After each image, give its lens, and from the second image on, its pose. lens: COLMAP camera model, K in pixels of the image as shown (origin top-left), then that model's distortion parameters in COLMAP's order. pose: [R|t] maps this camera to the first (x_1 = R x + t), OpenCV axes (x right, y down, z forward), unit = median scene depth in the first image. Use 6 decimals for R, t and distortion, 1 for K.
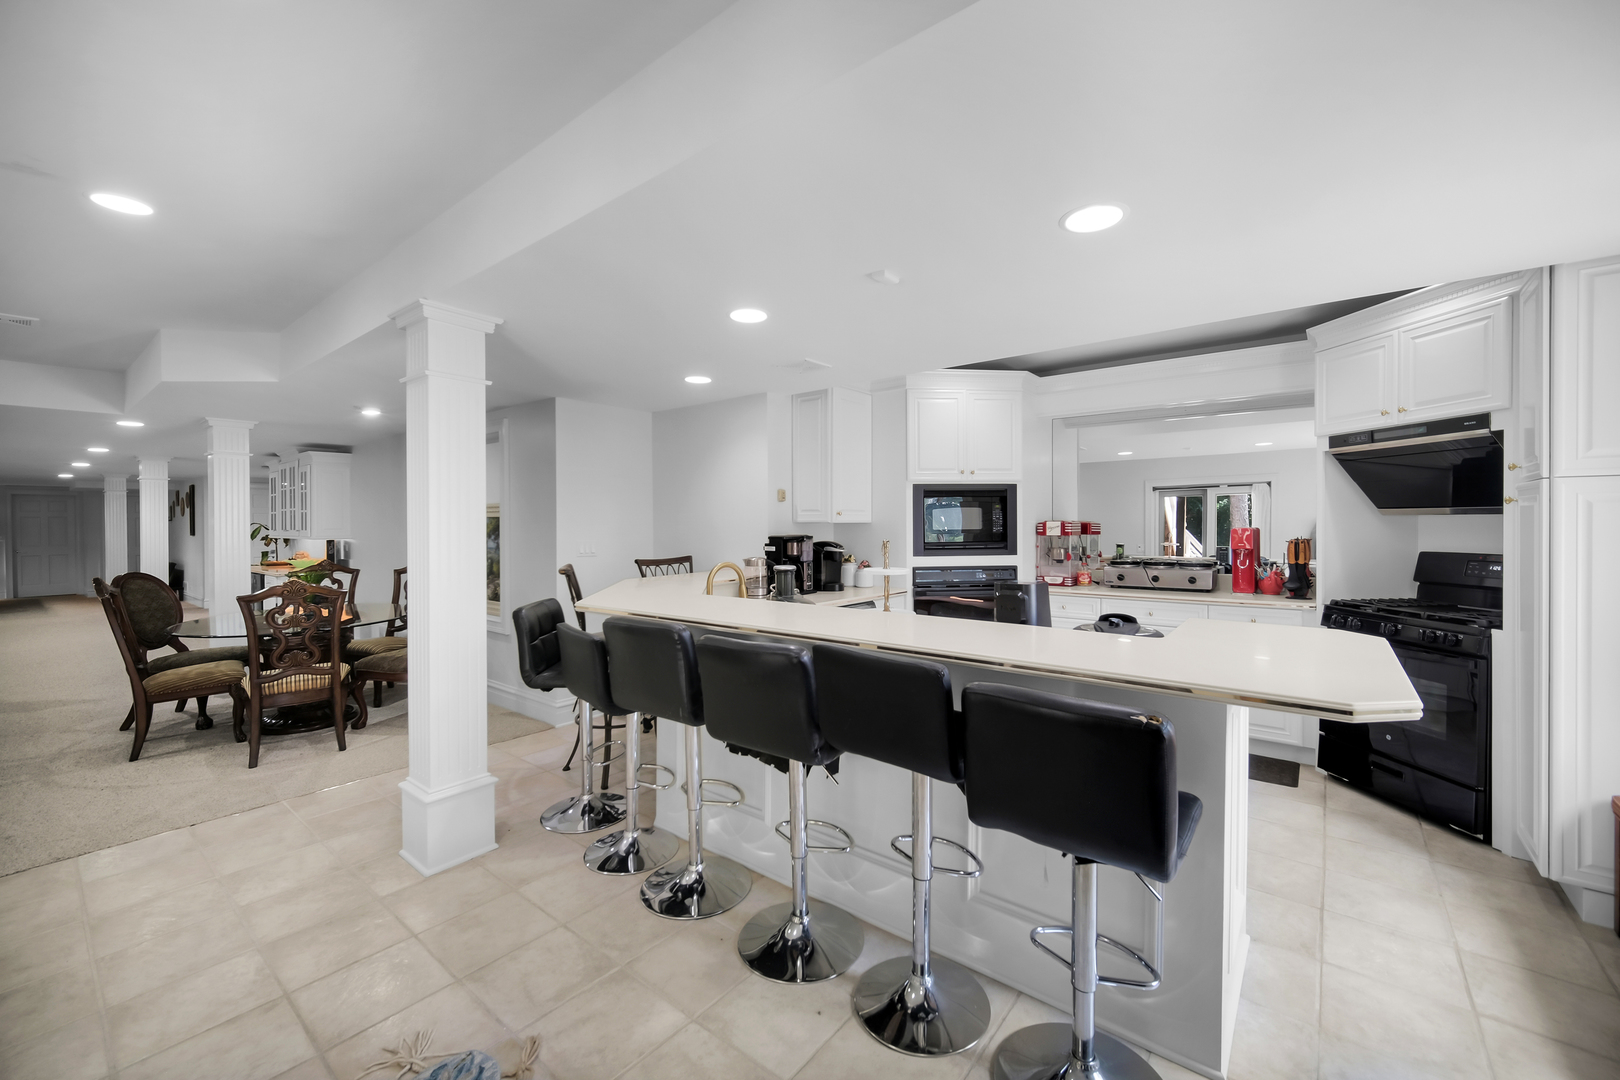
lens RADIAL K [[646.0, 0, 812.5], [0, 646.0, 530.9], [0, 0, 1]] dist [-0.005640, 0.000372]
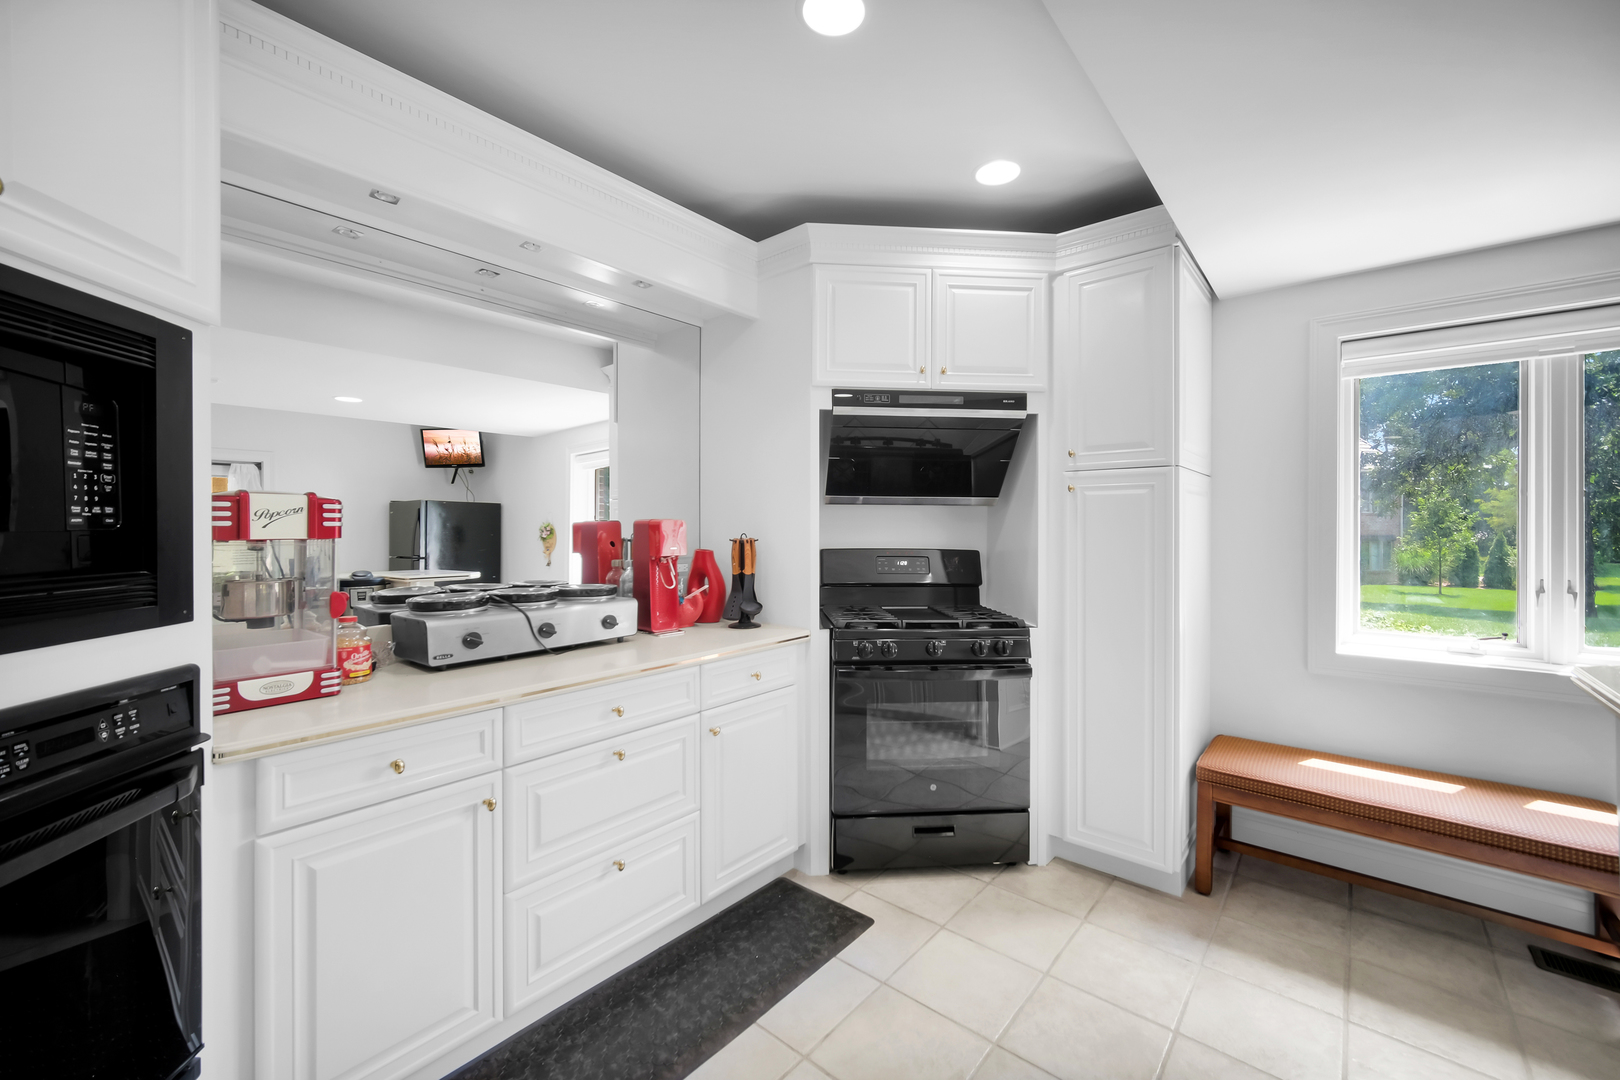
lens RADIAL K [[646.0, 0, 815.5], [0, 646.0, 528.9], [0, 0, 1]] dist [-0.005640, 0.000372]
pose [[0.012651, 0.002729, 0.999916, 0.089808], [0.010582, 0.999940, -0.002863, 0.006997], [-0.999864, 0.010617, 0.012621, 0.911903]]
